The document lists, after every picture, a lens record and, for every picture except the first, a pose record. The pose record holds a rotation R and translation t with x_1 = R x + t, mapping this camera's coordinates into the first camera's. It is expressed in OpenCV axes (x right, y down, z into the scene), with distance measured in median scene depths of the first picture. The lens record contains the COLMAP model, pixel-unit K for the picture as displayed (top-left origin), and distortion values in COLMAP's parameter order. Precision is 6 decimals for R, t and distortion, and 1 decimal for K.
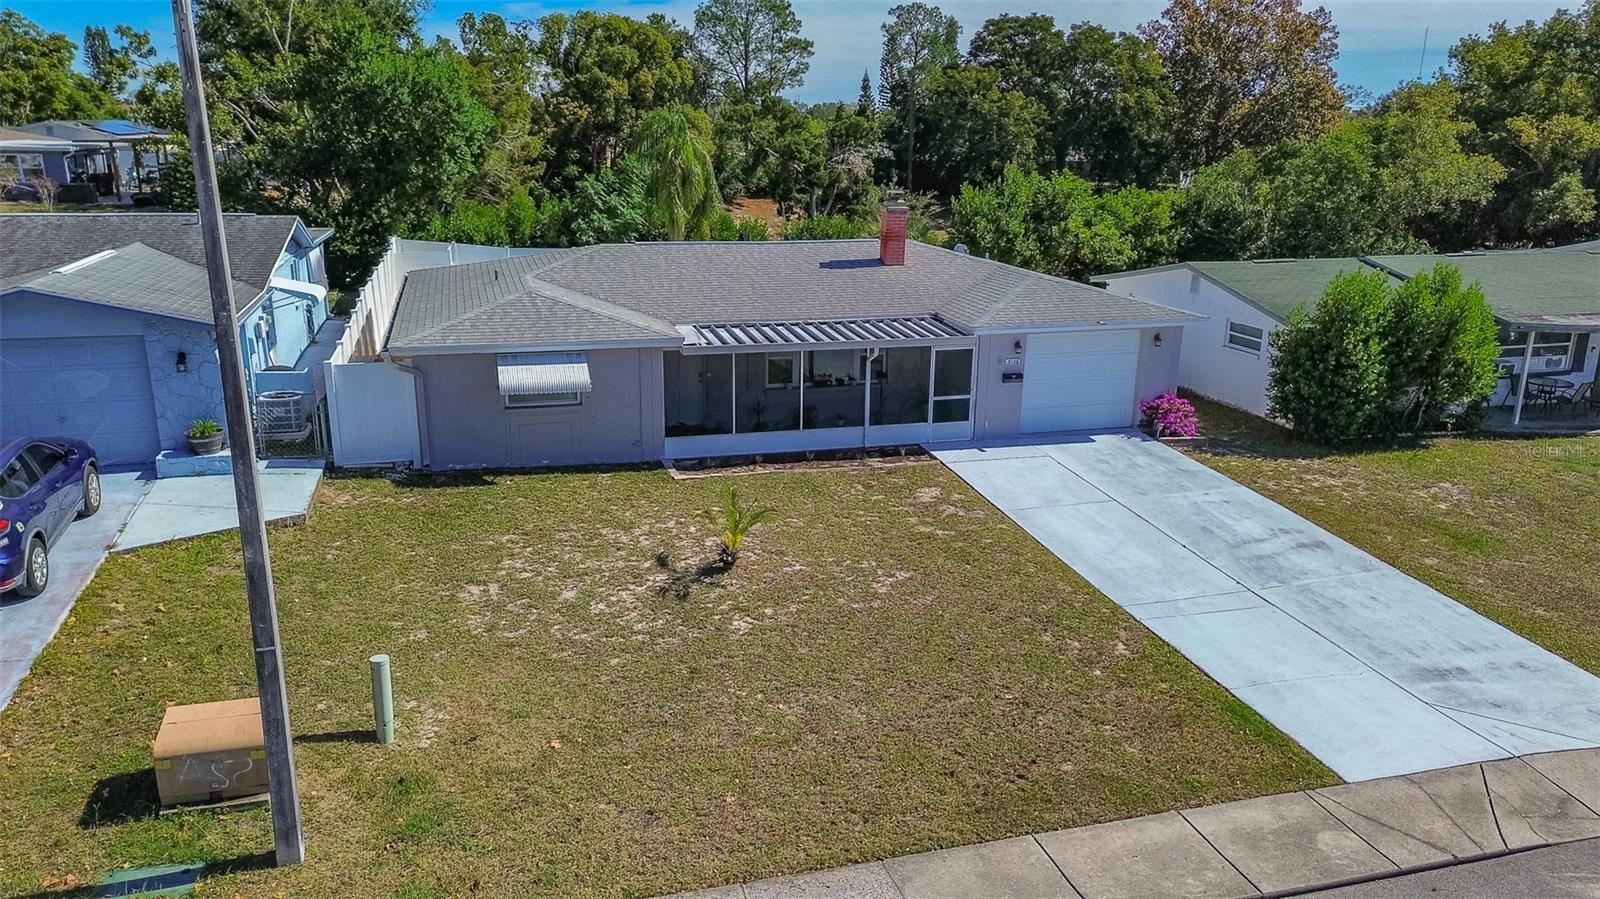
lens RADIAL K [[1118.9, 0, 792.7], [0, 1118.9, 460.9], [0, 0, 1]] dist [0.048534, -0.018728]
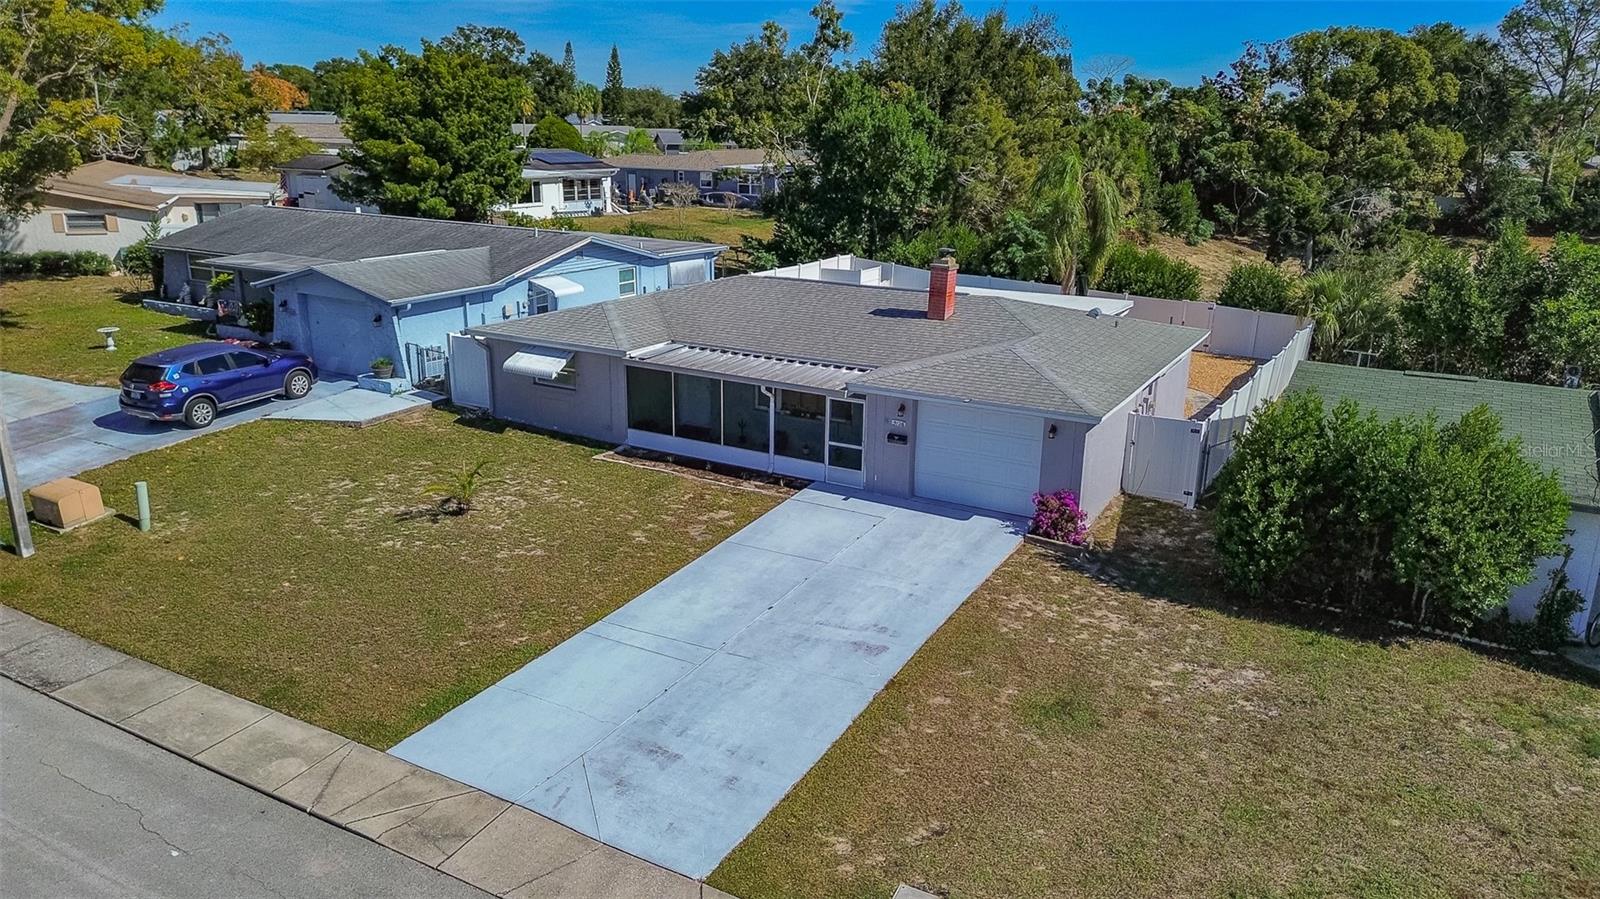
lens RADIAL K [[1118.9, 0, 807.4], [0, 1118.9, 440.0], [0, 0, 1]] dist [0.048534, -0.018728]
pose [[0.706748, 0.192683, -0.680721, 0.908869], [-0.208537, 0.976184, 0.059807, -0.127343], [0.676033, 0.099687, 0.730098, 0.210348]]
